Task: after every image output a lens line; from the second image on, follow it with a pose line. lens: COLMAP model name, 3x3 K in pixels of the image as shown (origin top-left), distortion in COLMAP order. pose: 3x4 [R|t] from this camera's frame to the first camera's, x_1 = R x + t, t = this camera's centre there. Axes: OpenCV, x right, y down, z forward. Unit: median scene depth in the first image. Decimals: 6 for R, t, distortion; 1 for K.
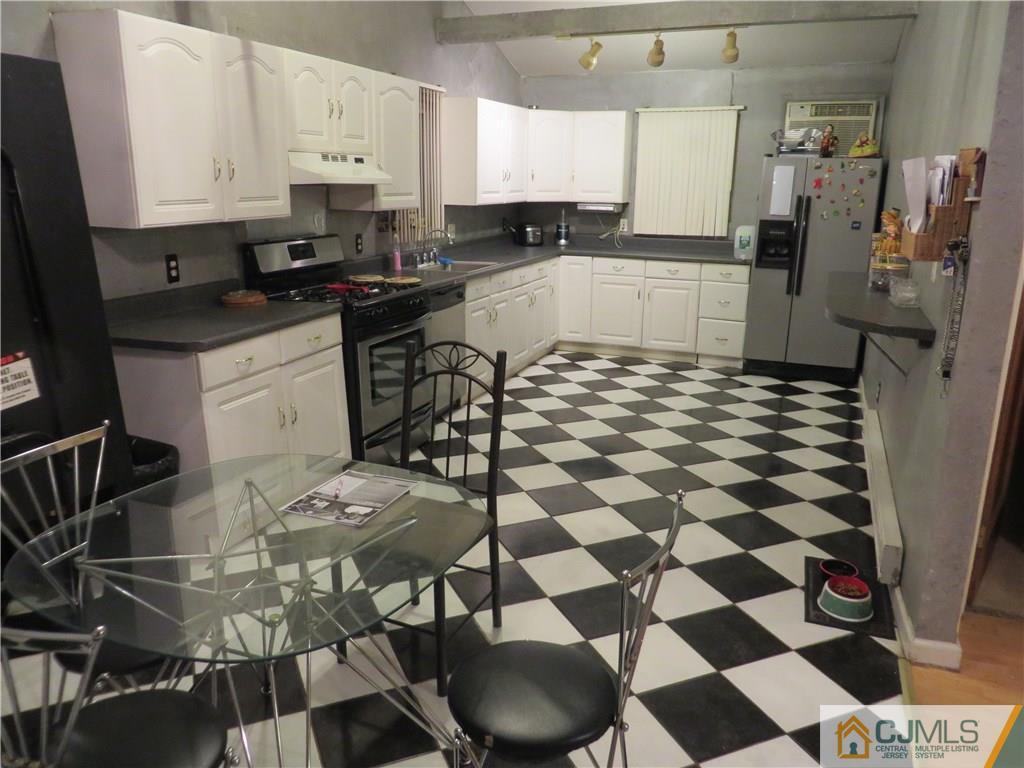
lens RADIAL K [[760.3, 0, 513.2], [0, 760.3, 385.5], [0, 0, 1]] dist [-0.008493, -0.008504]
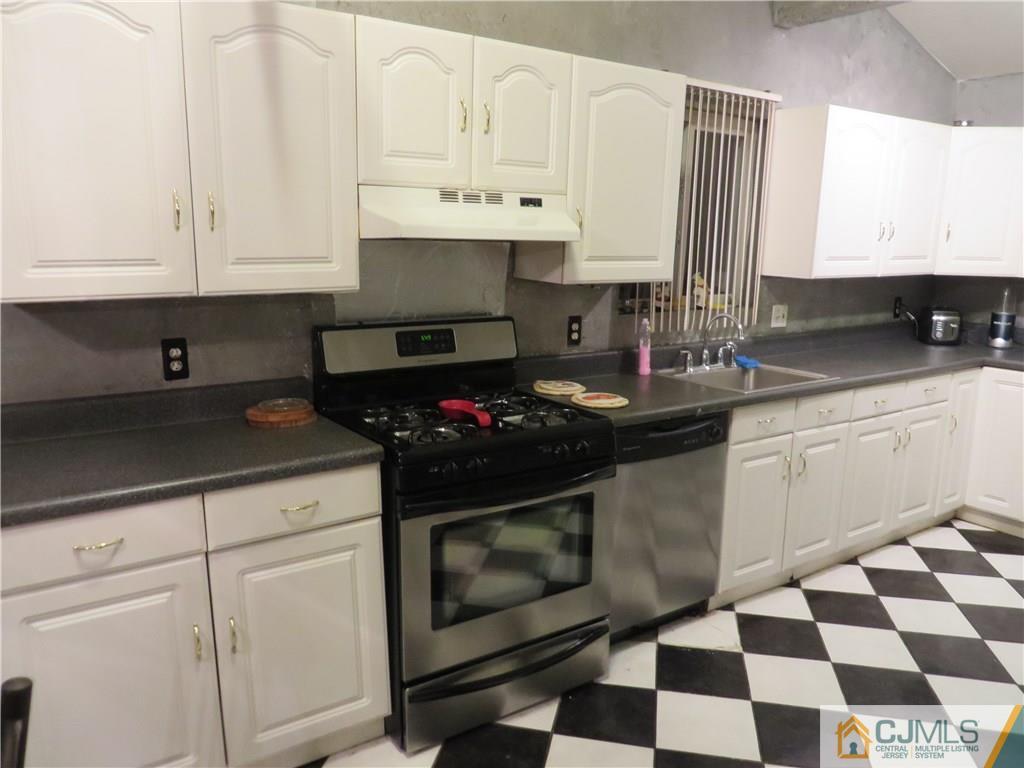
lens RADIAL K [[760.3, 0, 510.9], [0, 760.3, 384.8], [0, 0, 1]] dist [-0.008493, -0.008504]
pose [[0.825116, 0.119463, -0.552188, 0.119019], [-0.159637, 0.986858, -0.025038, -0.115976], [0.541940, 0.108809, 0.833344, 0.432531]]
